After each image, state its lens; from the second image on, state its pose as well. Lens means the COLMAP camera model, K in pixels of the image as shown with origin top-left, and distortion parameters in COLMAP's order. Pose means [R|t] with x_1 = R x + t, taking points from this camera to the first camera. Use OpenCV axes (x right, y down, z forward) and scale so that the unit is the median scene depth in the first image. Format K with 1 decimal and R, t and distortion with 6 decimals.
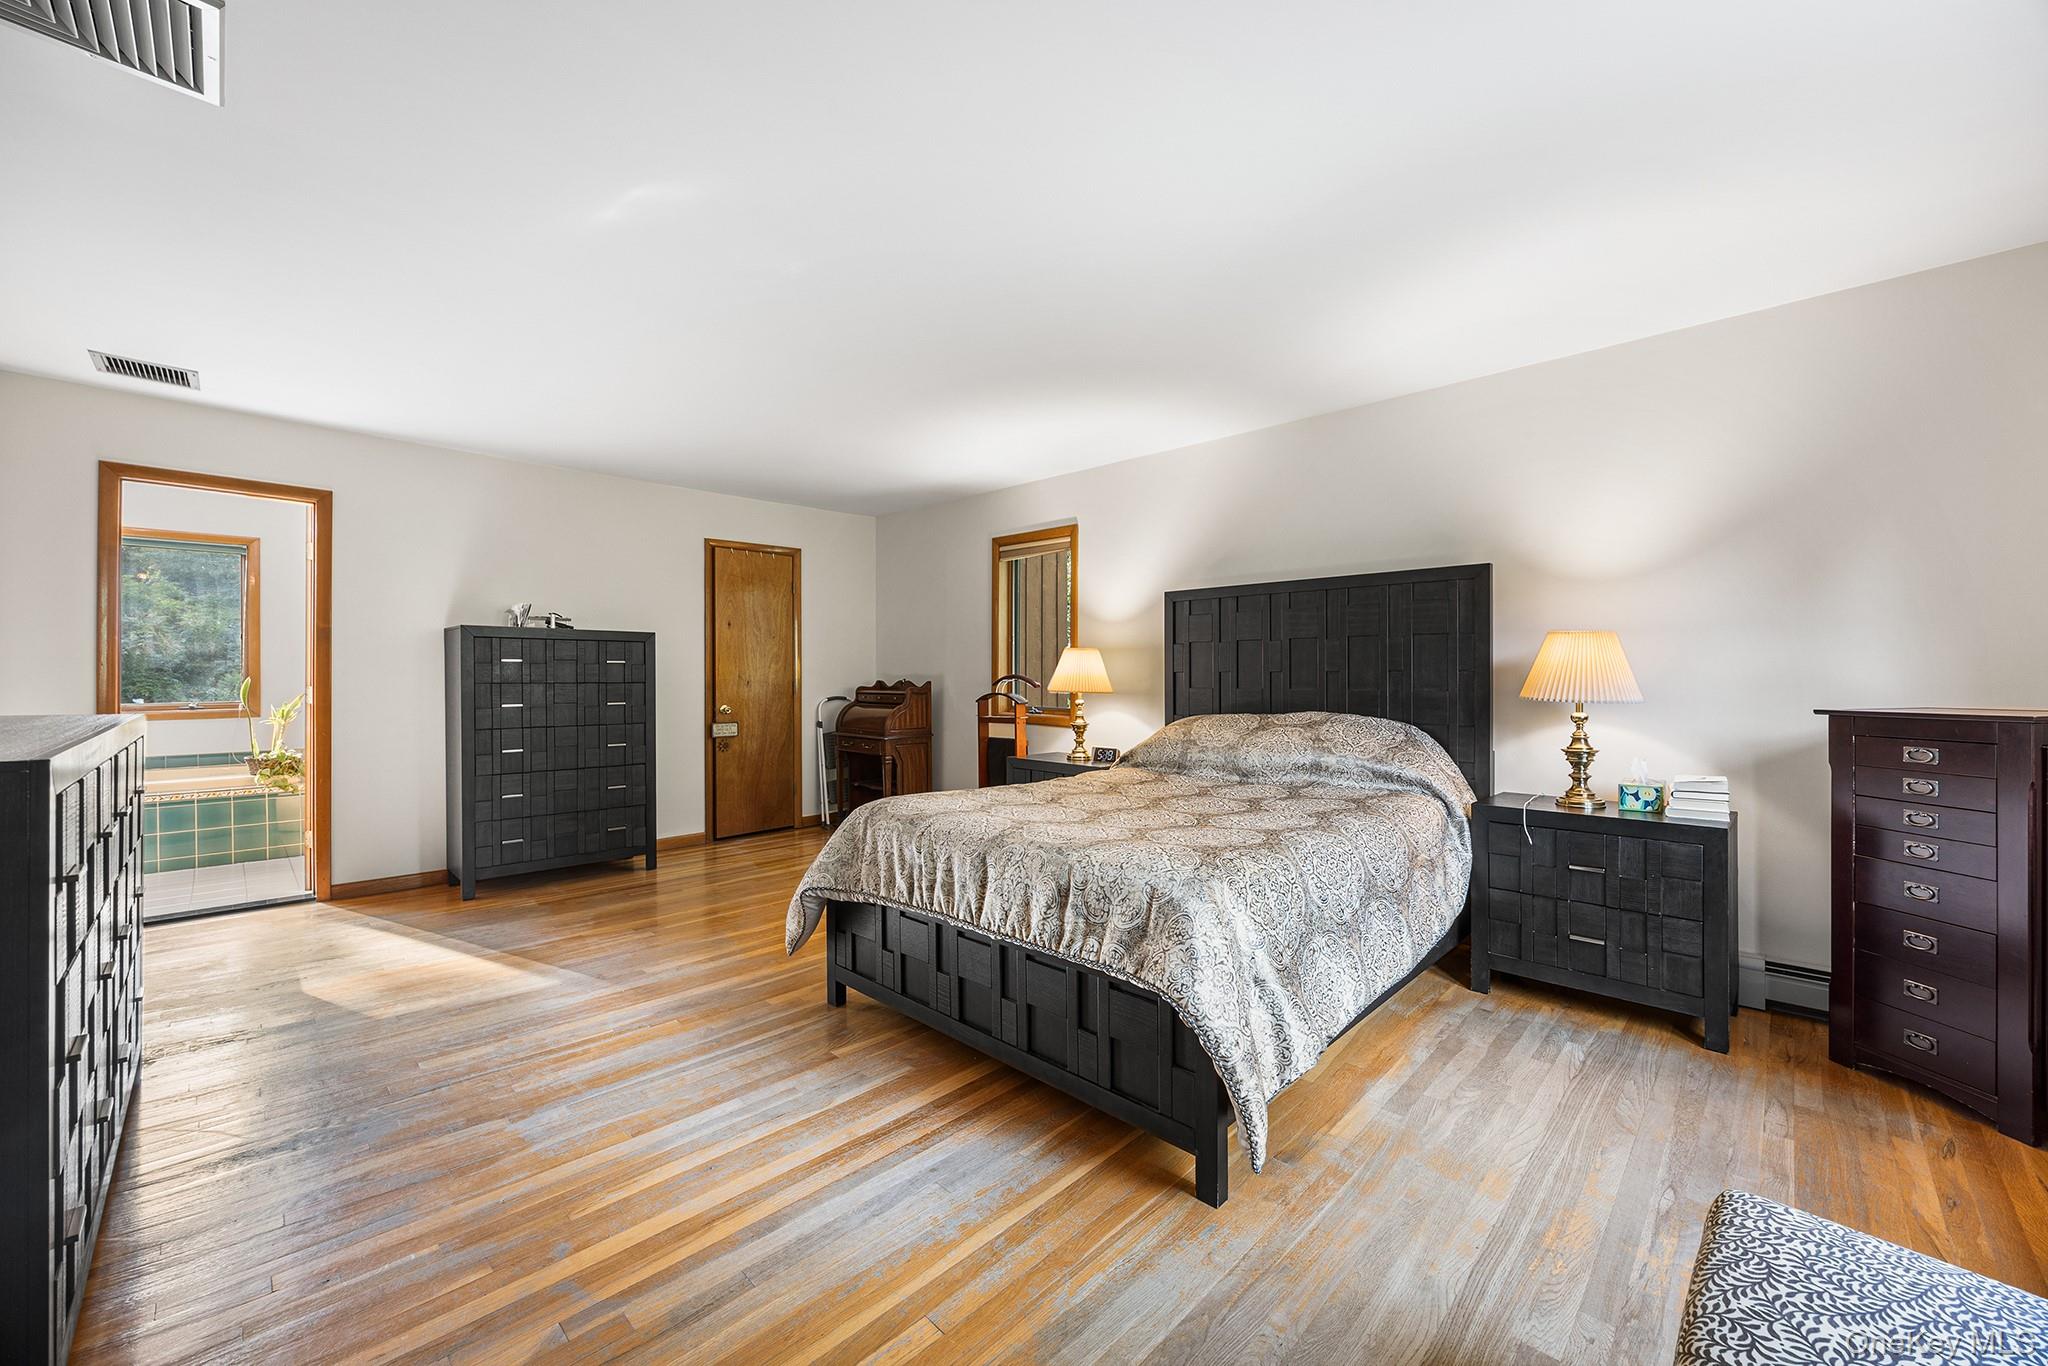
lens RADIAL K [[785.6, 0, 1029.6], [0, 785.6, 690.8], [0, 0, 1]] dist [-0.003156, -0.000056]
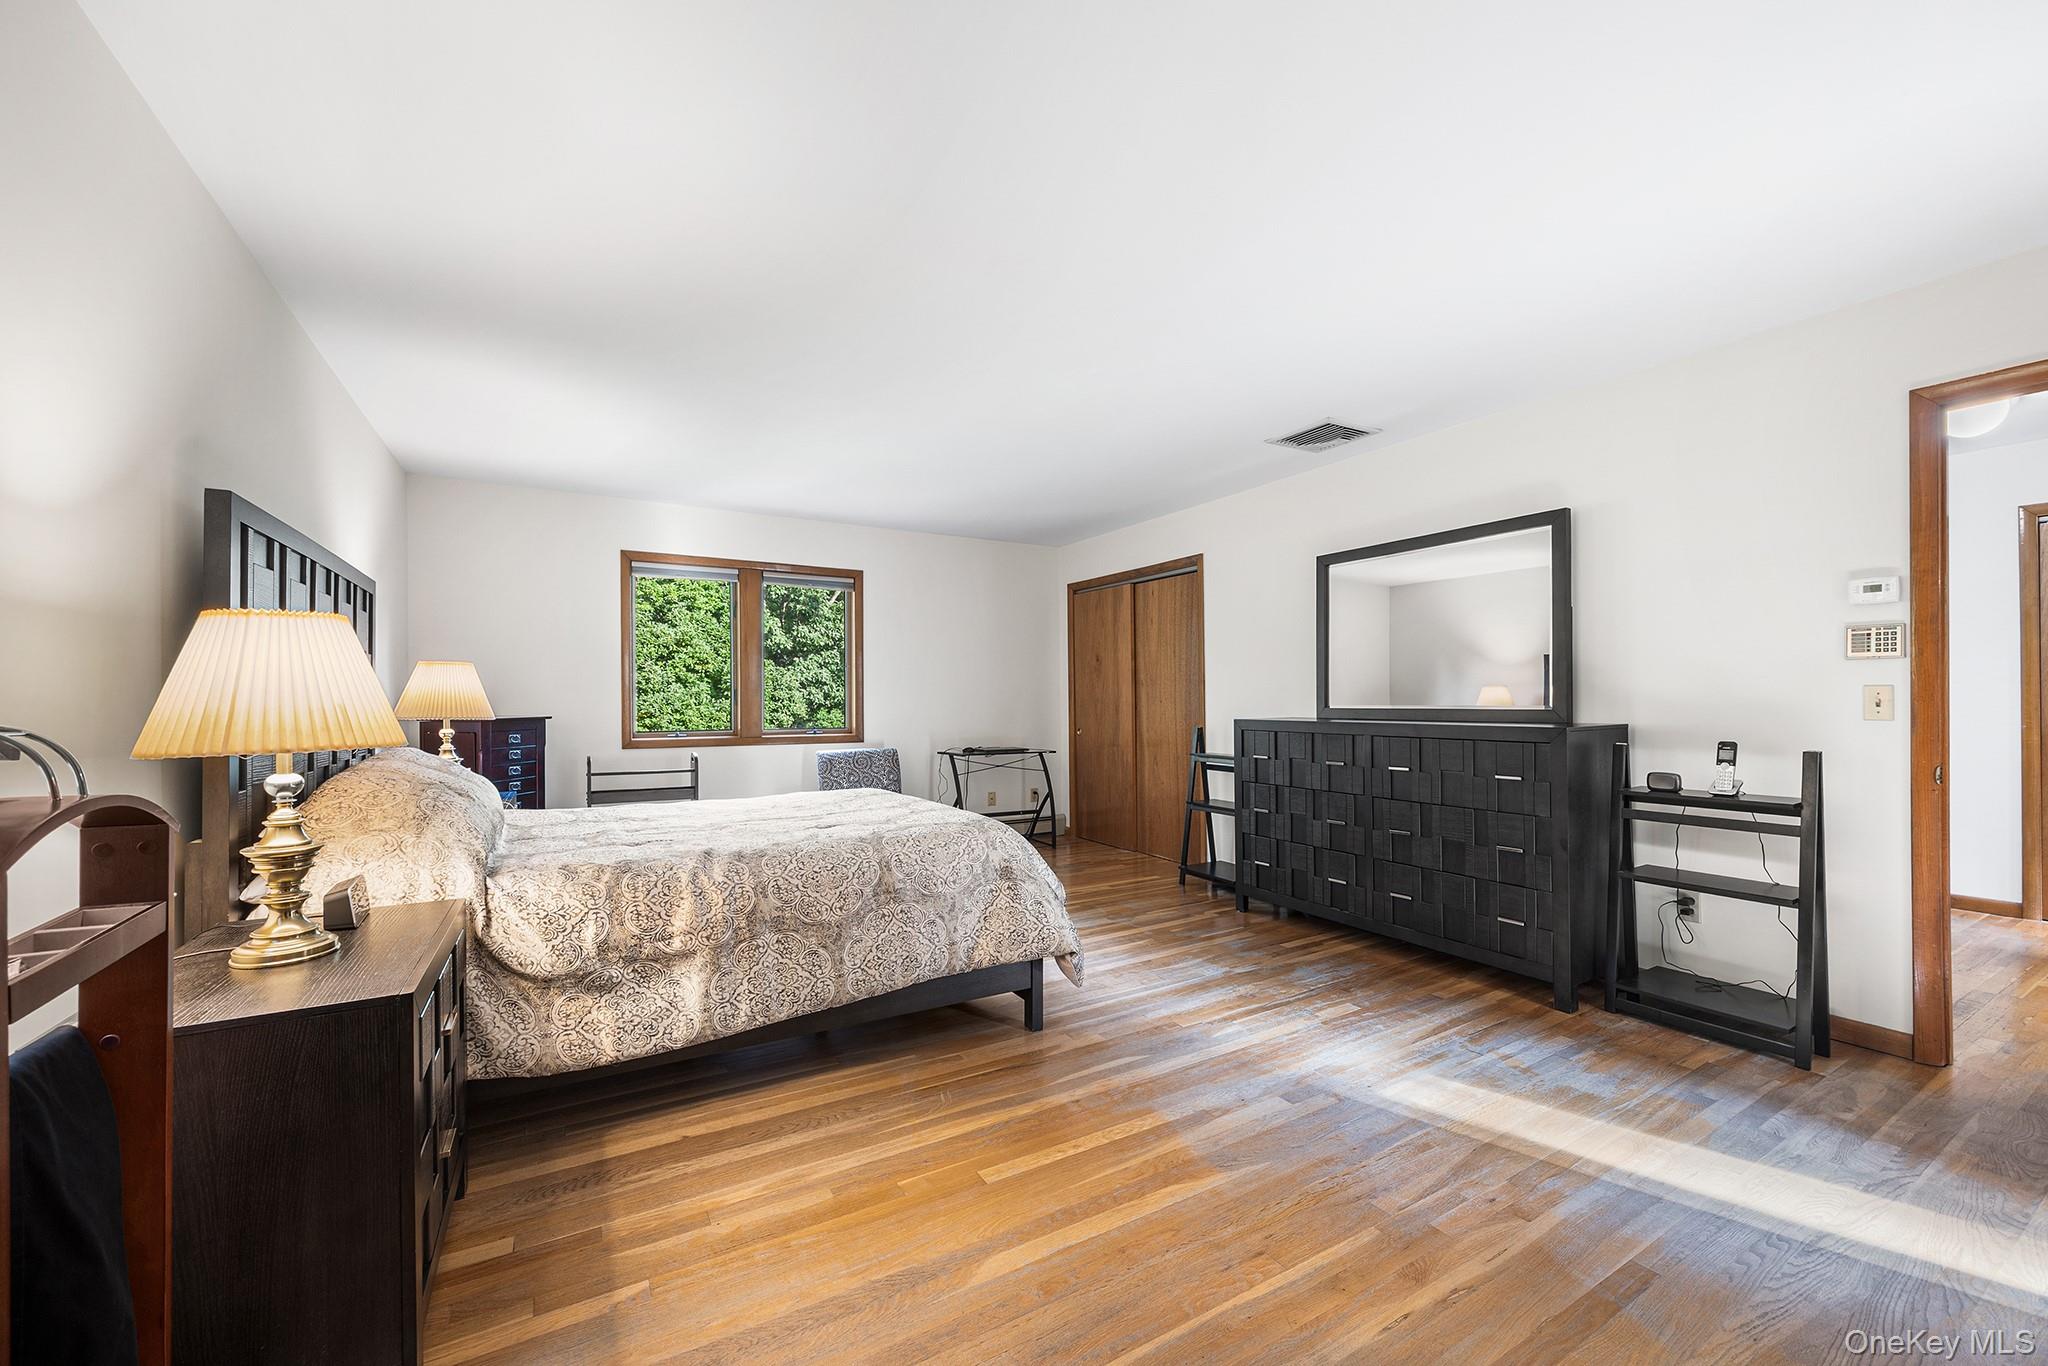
lens RADIAL K [[795.8, 0, 1026.6], [0, 795.8, 682.6], [0, 0, 1]] dist [-0.003233, 0.000159]
pose [[-0.964534, 0.006709, 0.263874, -0.464554], [0.006125, 0.999977, -0.003037, -0.035079], [-0.263888, -0.001313, -0.964552, 1.818936]]
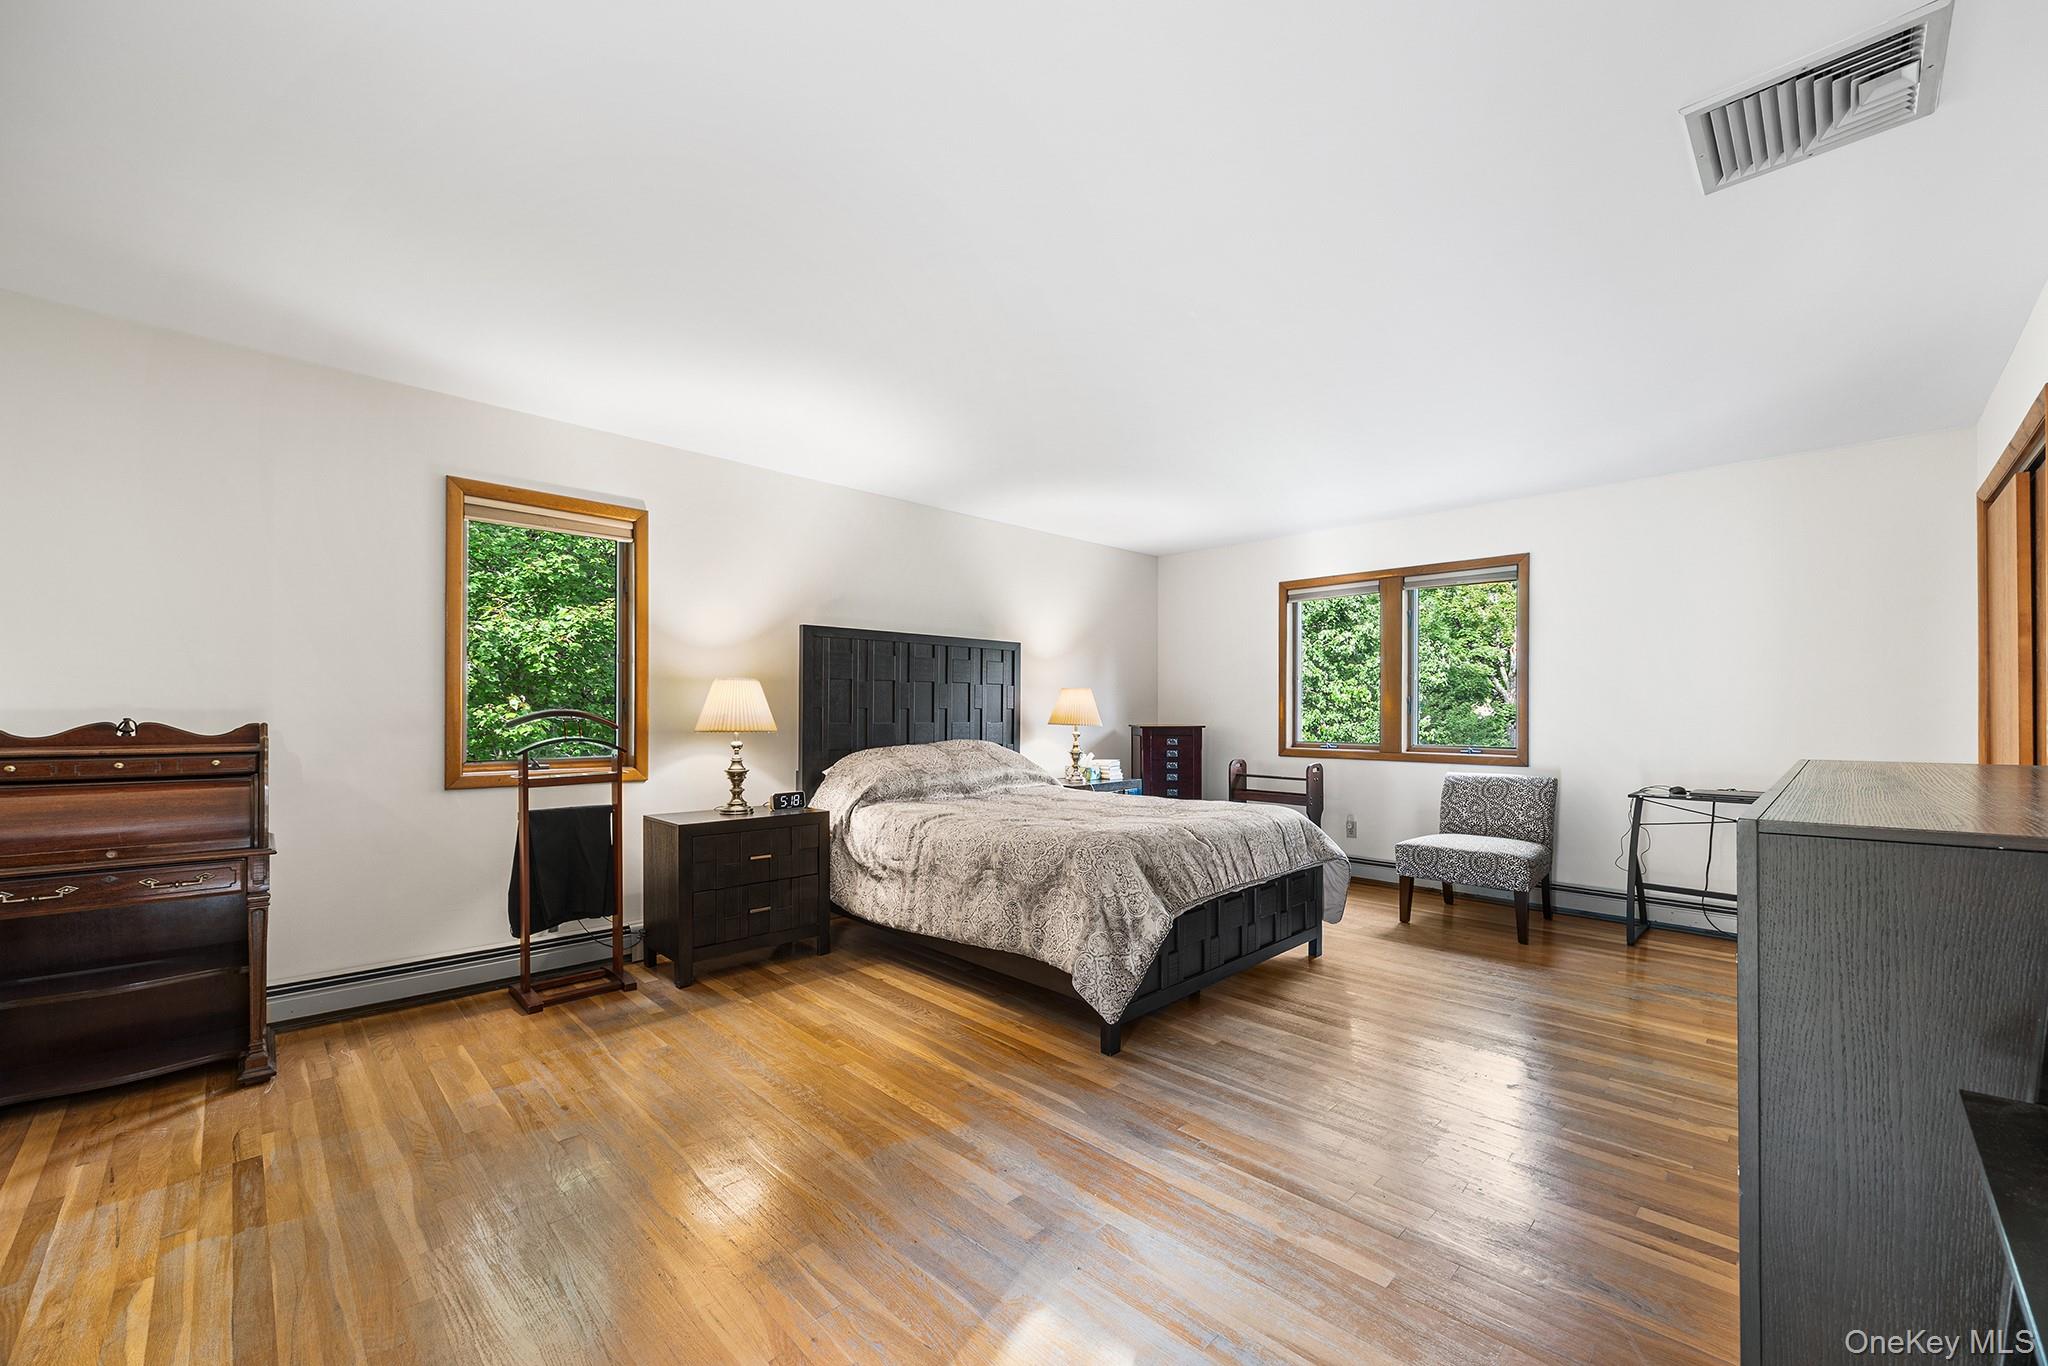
lens RADIAL K [[795.8, 0, 1026.6], [0, 795.8, 682.6], [0, 0, 1]] dist [-0.003233, 0.000159]
pose [[0.015611, 0.036344, 0.999217, -1.144164], [0.017053, 0.999184, -0.036609, -0.022235], [-0.999733, 0.017611, 0.014978, 0.994163]]
